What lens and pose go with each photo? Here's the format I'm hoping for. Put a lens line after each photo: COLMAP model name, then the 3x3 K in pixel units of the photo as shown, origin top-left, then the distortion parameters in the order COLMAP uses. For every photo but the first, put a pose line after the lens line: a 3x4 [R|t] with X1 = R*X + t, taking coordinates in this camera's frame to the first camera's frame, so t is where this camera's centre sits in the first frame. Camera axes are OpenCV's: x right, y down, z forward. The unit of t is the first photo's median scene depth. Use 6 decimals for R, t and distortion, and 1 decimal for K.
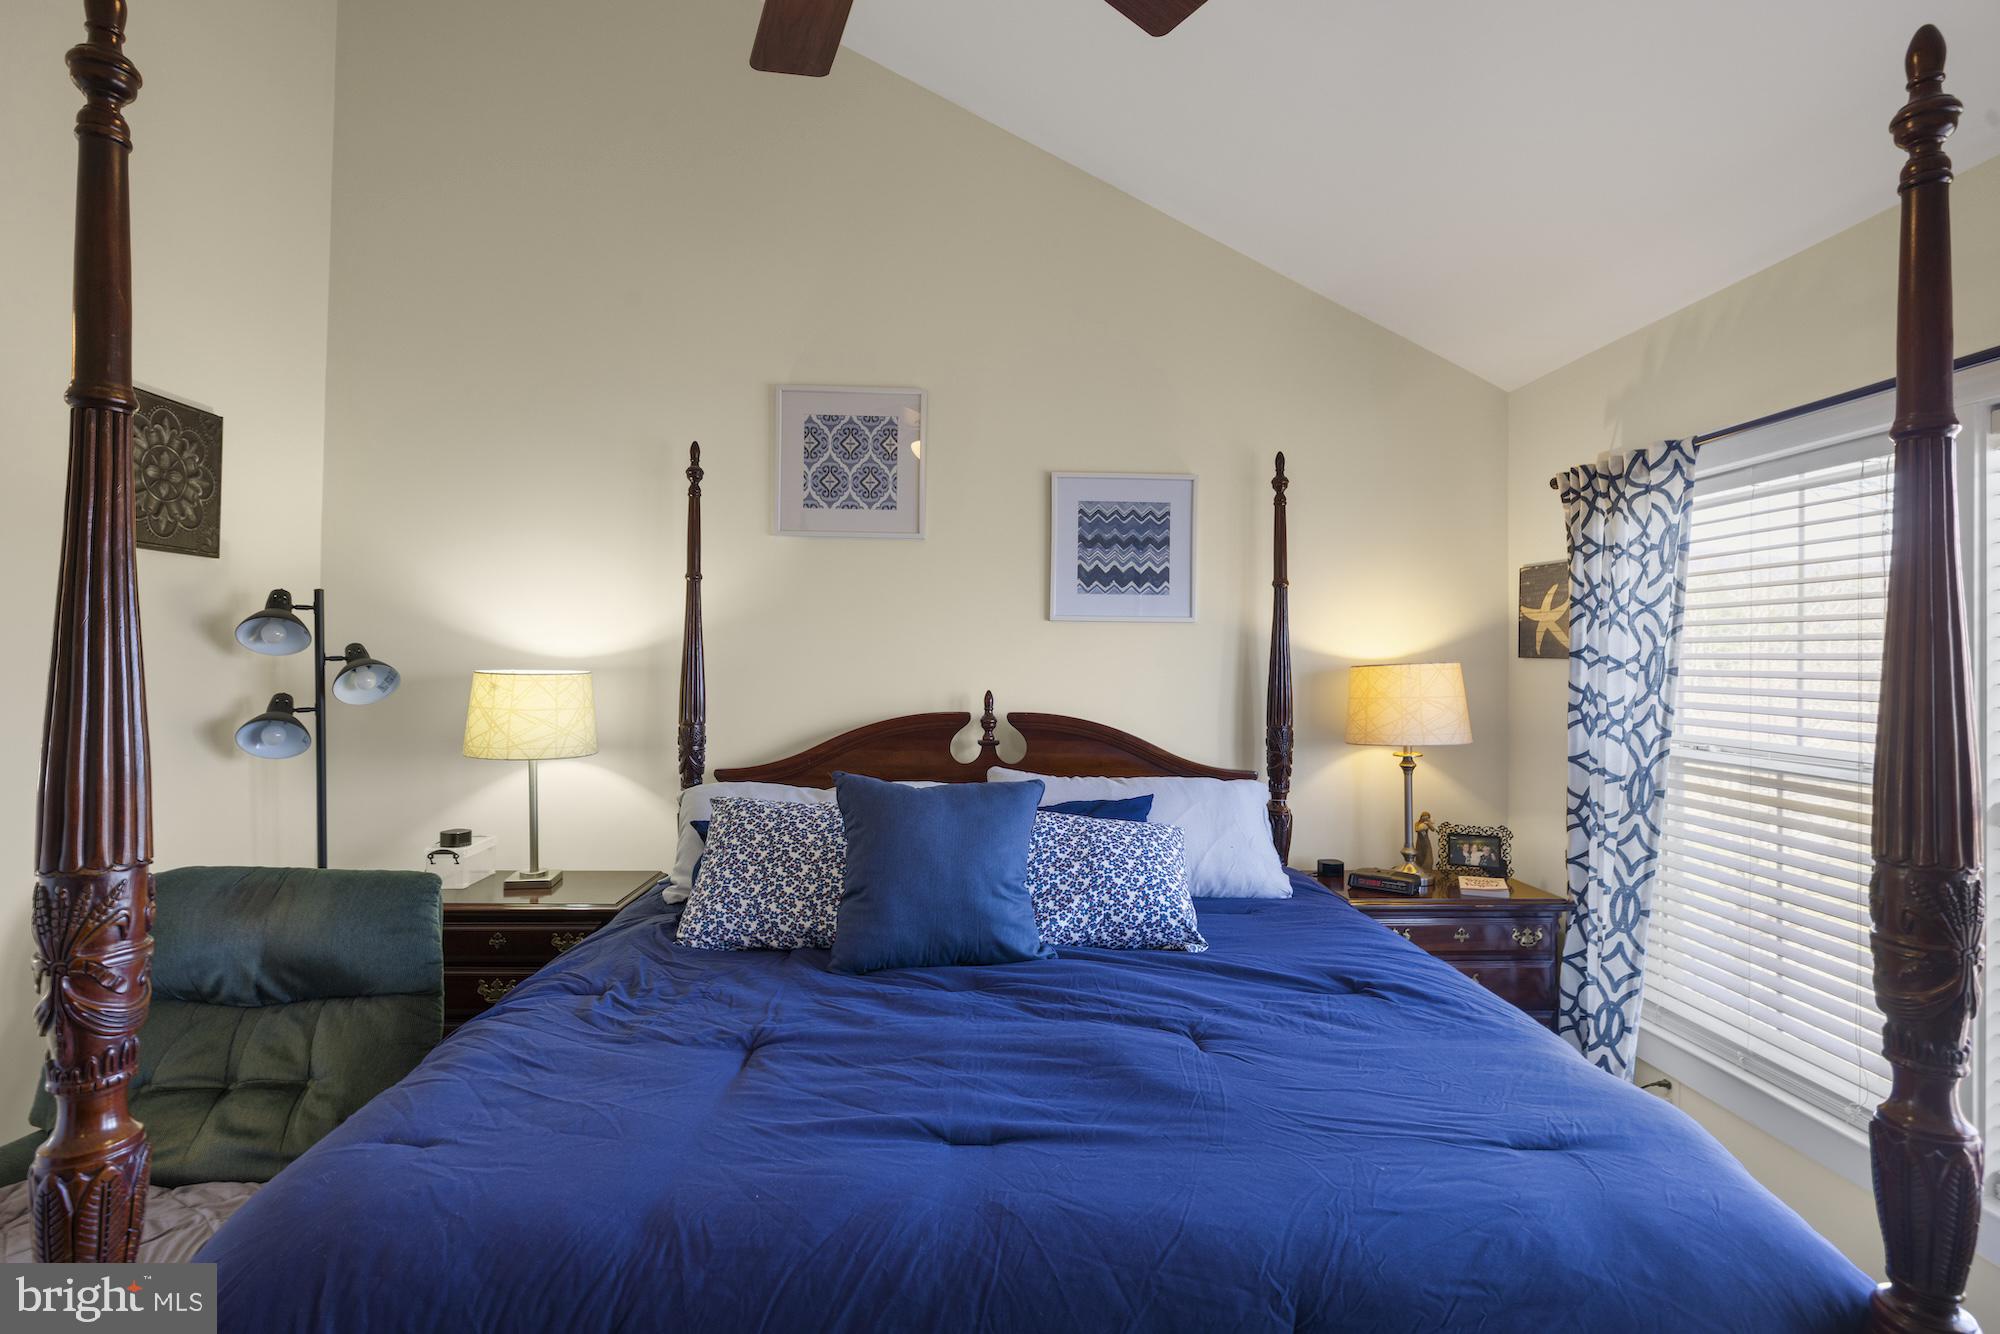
lens RADIAL K [[950.8, 0, 1000.3], [0, 950.8, 656.3], [0, 0, 1]] dist [-0.002090, 0.001831]
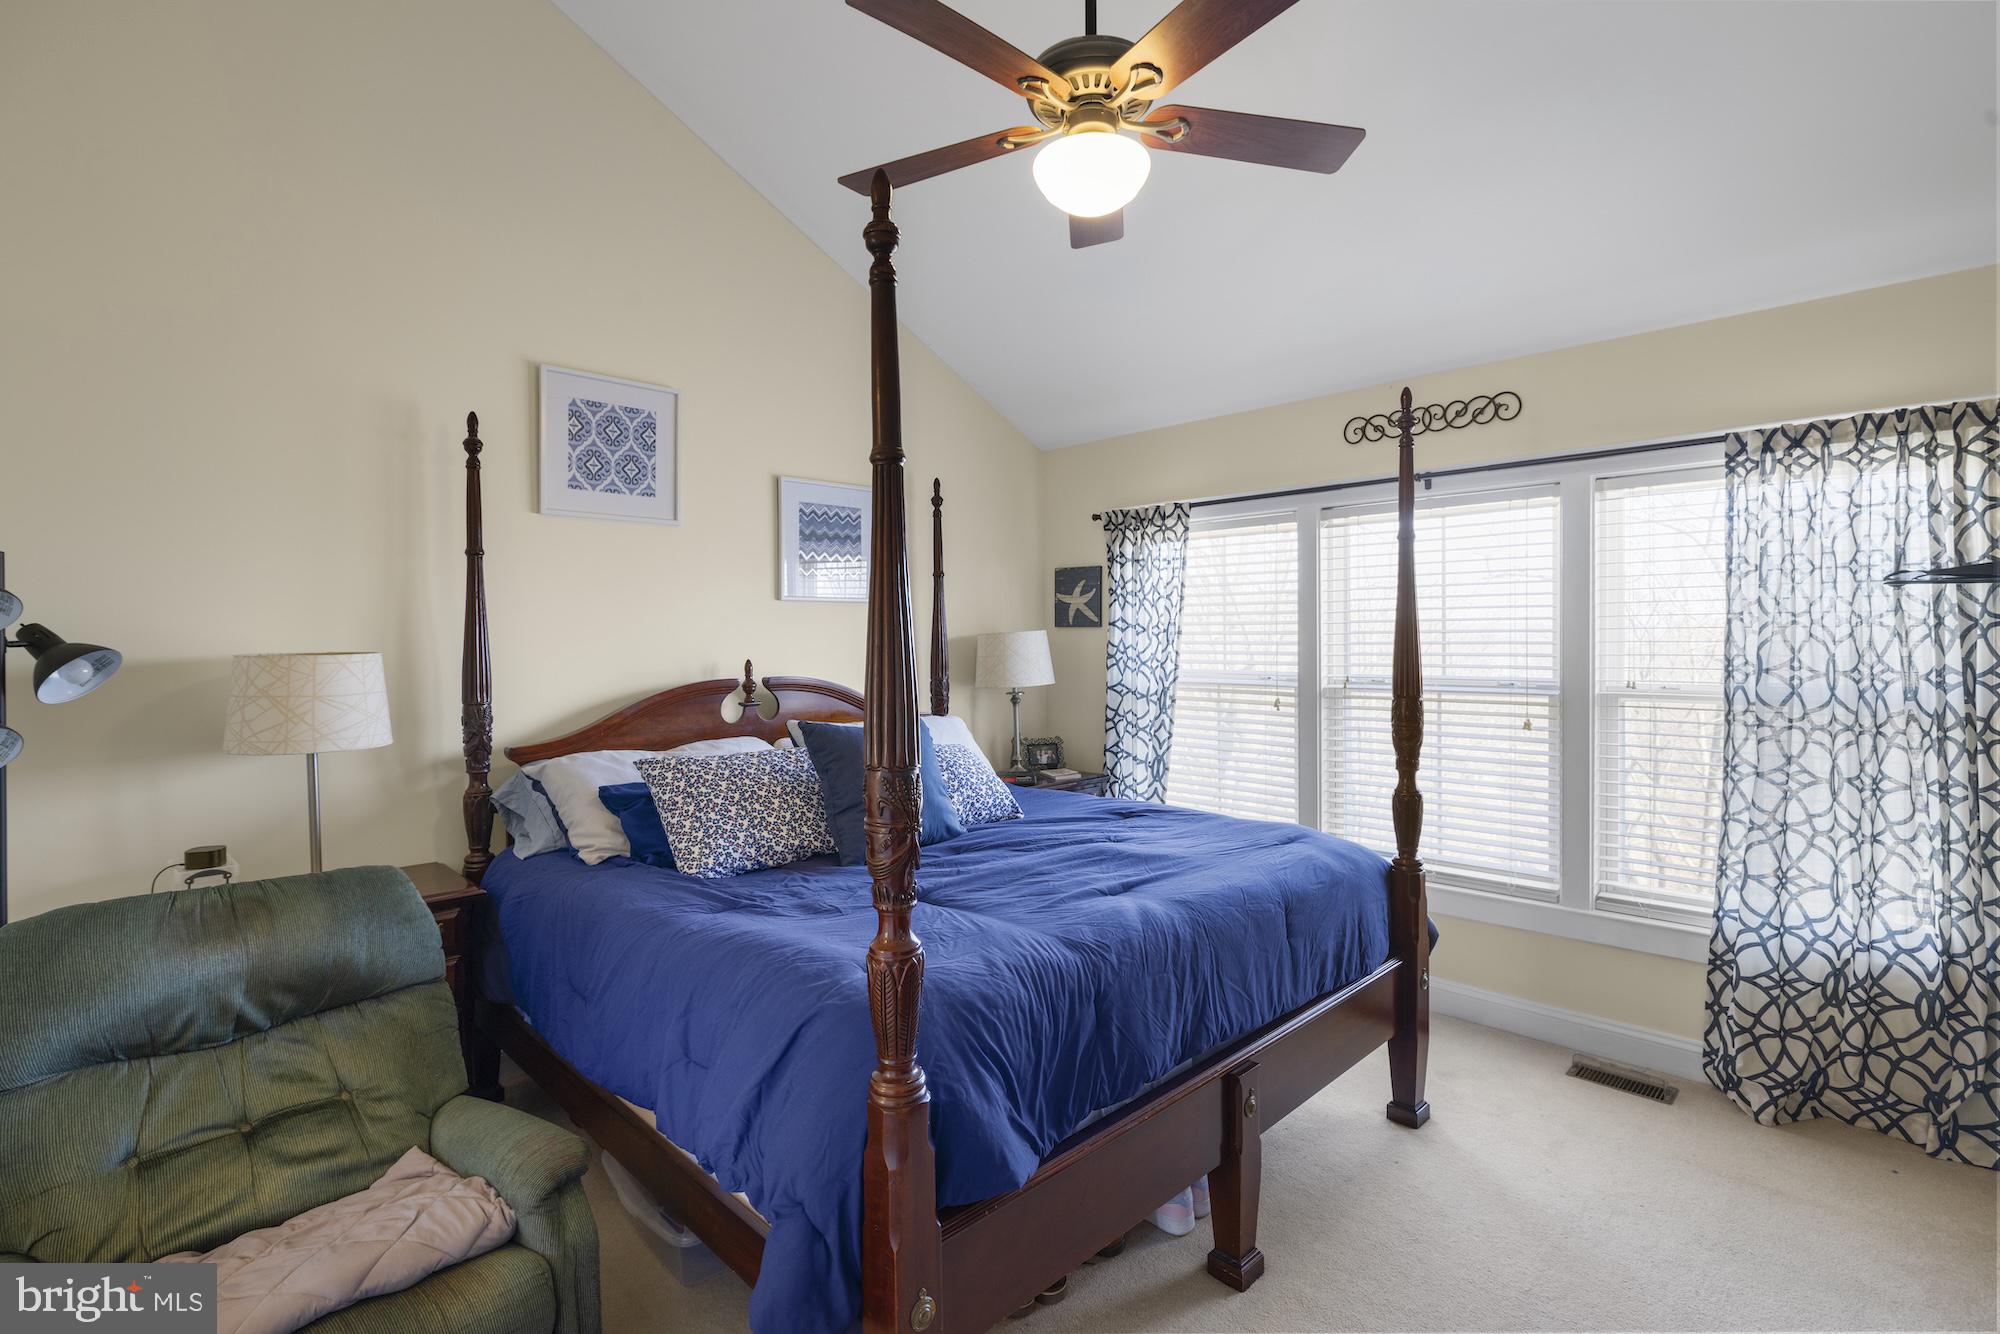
lens RADIAL K [[950.8, 0, 994.1], [0, 950.8, 664.4], [0, 0, 1]] dist [-0.002090, 0.001831]
pose [[0.740104, -0.037903, 0.671423, -0.654130], [0.015221, 0.999099, 0.039623, -0.000071], [-0.672320, -0.019106, 0.740014, -0.082448]]
